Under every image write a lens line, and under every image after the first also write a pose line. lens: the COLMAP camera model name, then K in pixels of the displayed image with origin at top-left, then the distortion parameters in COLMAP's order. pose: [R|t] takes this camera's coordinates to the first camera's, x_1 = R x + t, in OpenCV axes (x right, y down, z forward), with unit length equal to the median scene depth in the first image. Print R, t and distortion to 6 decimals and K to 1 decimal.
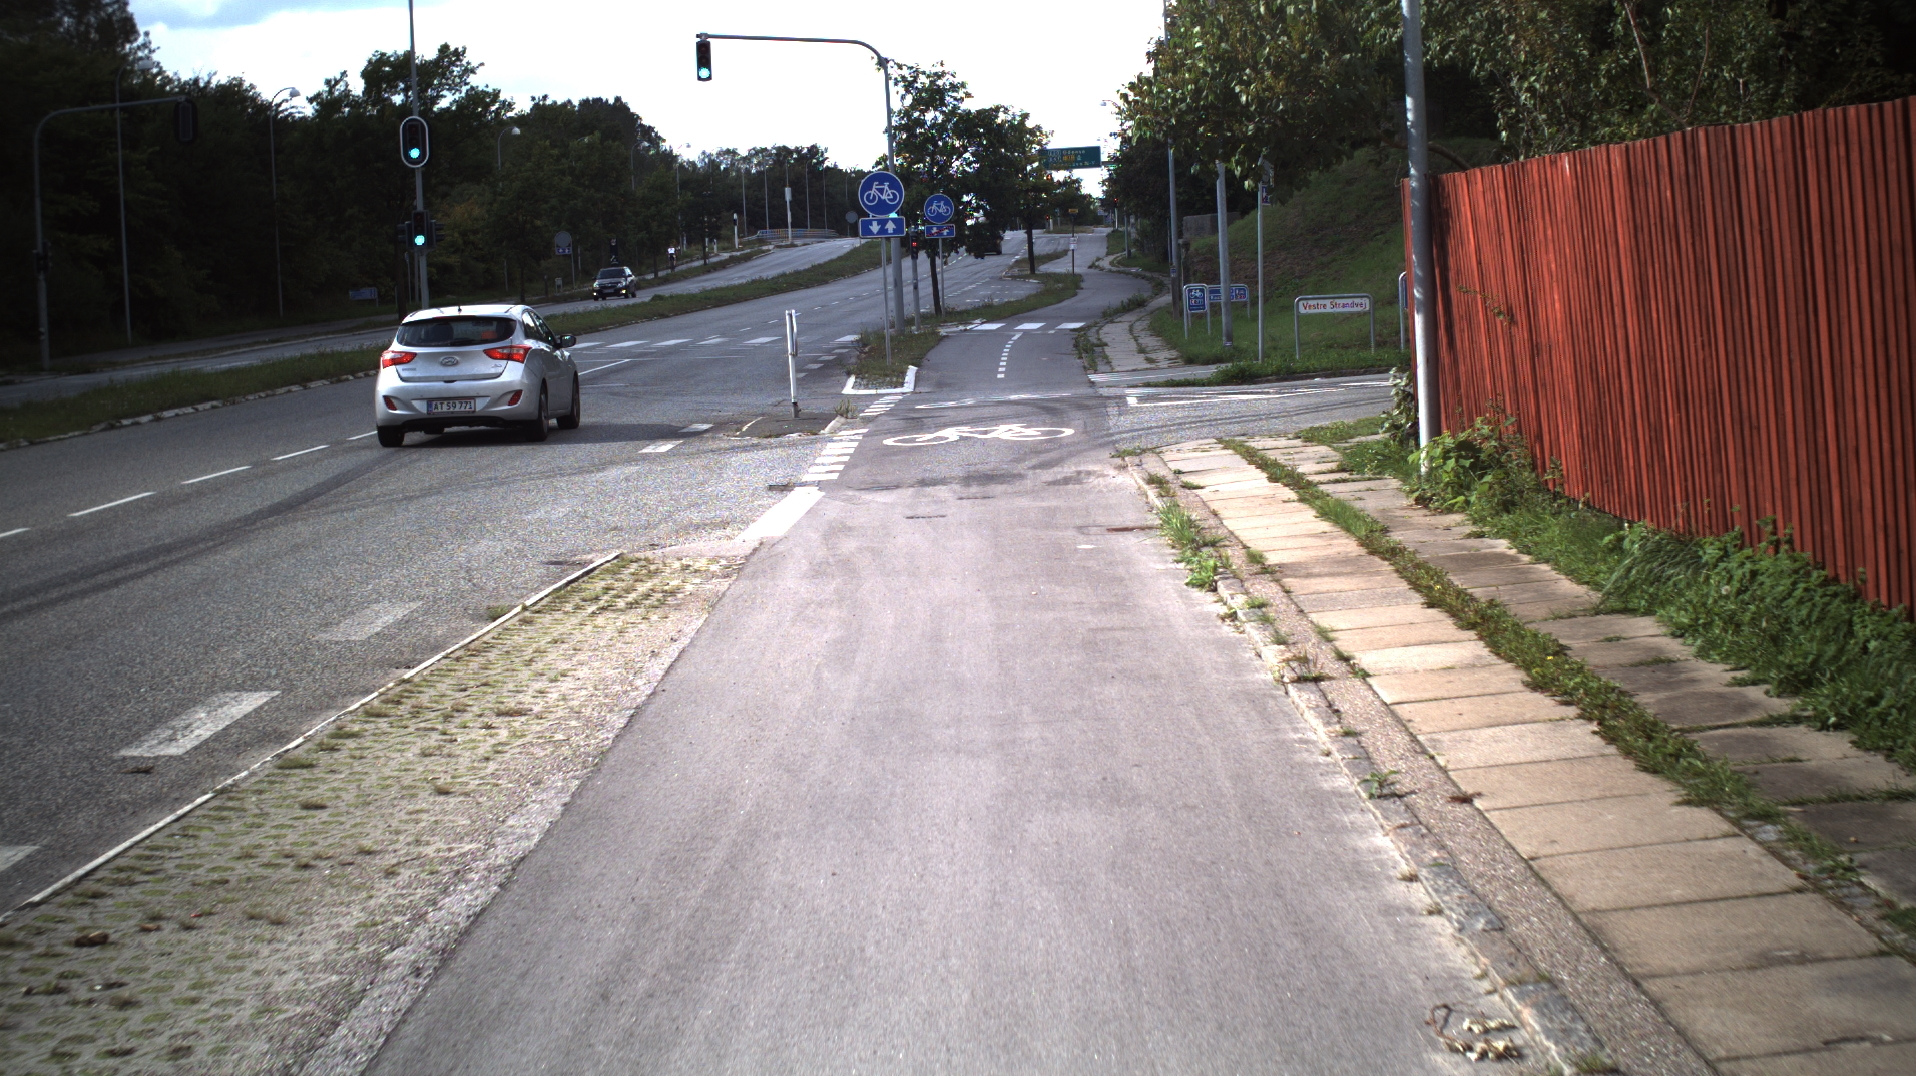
lens RADIAL K [[3381.3, 0, 958.0], [0, 3381.3, 538.0], [0, 0, 1]] dist [-0.277042, 0.277029]
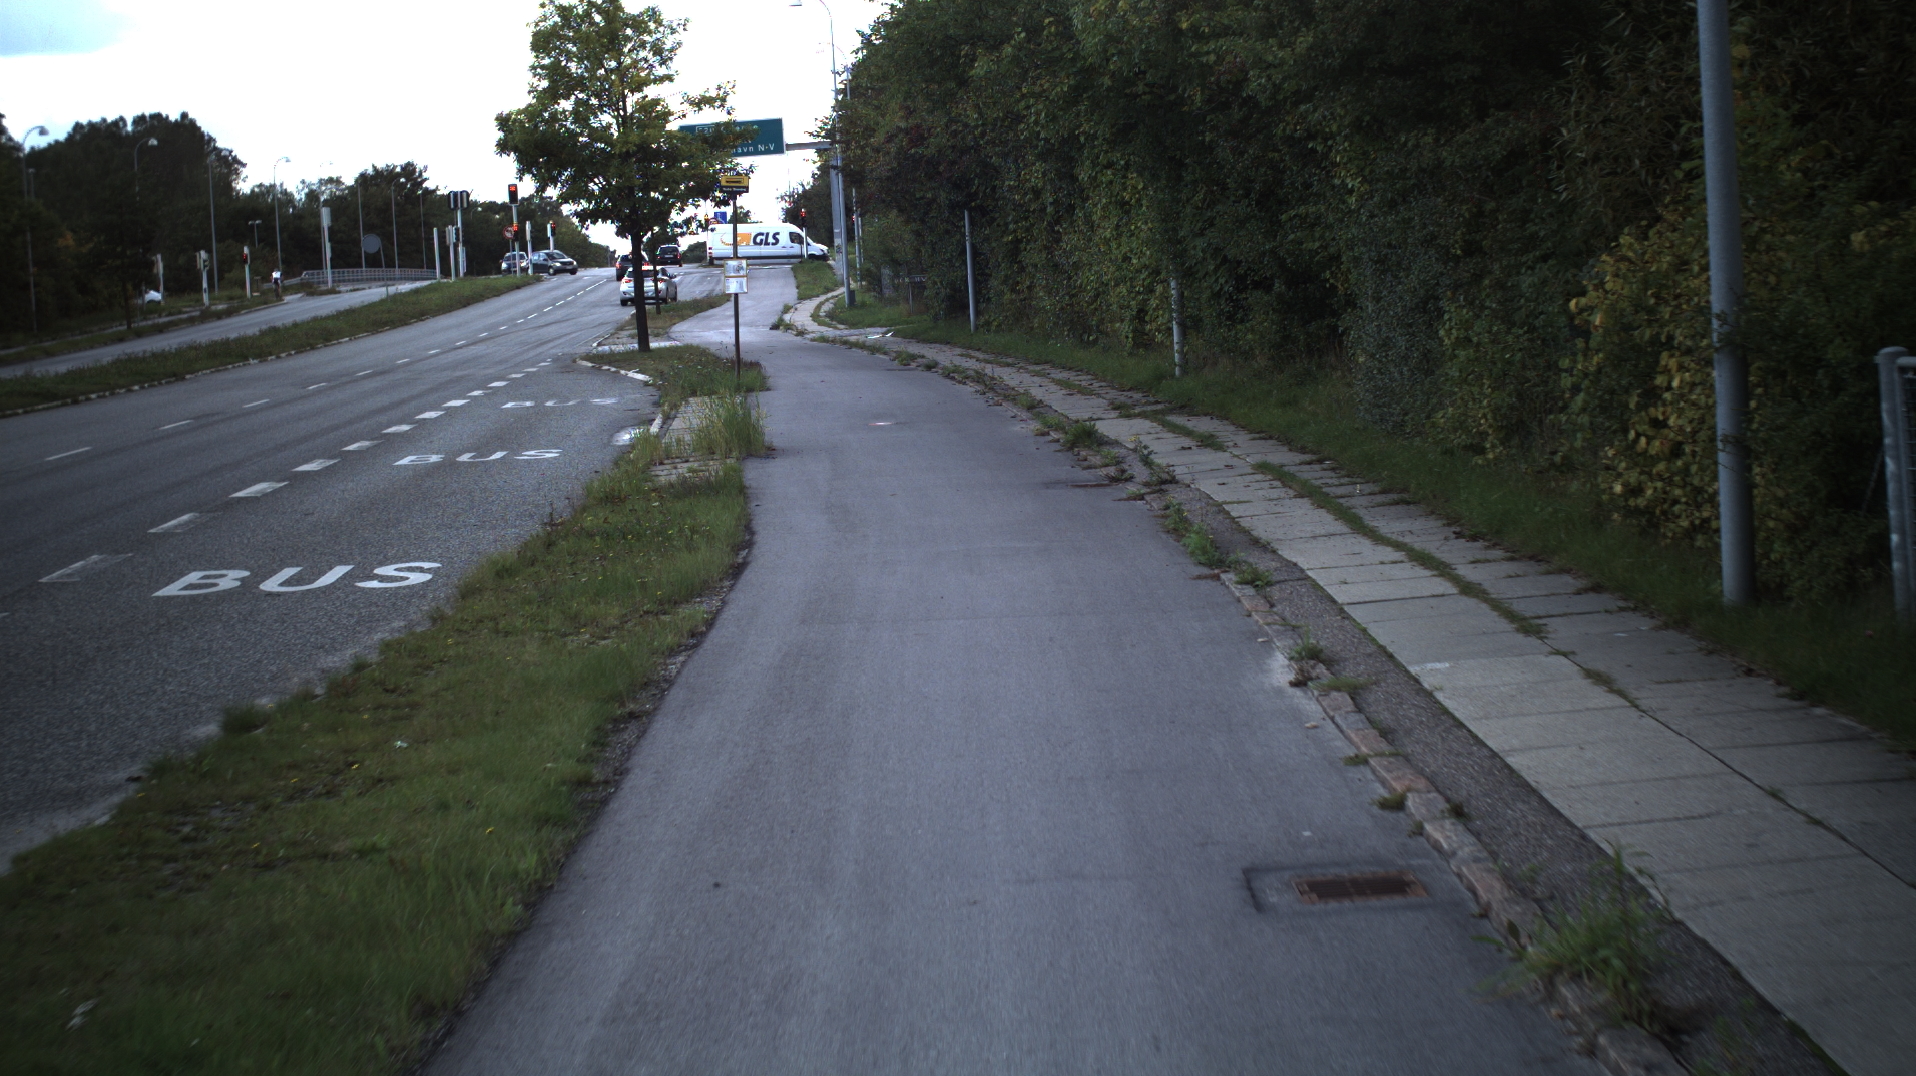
lens RADIAL K [[3381.3, 0, 958.0], [0, 3381.3, 538.0], [0, 0, 1]] dist [-0.277042, 0.277029]
pose [[0.995159, -0.021436, 0.095911, 0.038861], [0.022523, 0.999694, -0.010271, -0.094977], [-0.095662, 0.012381, 0.995337, 1.097960]]
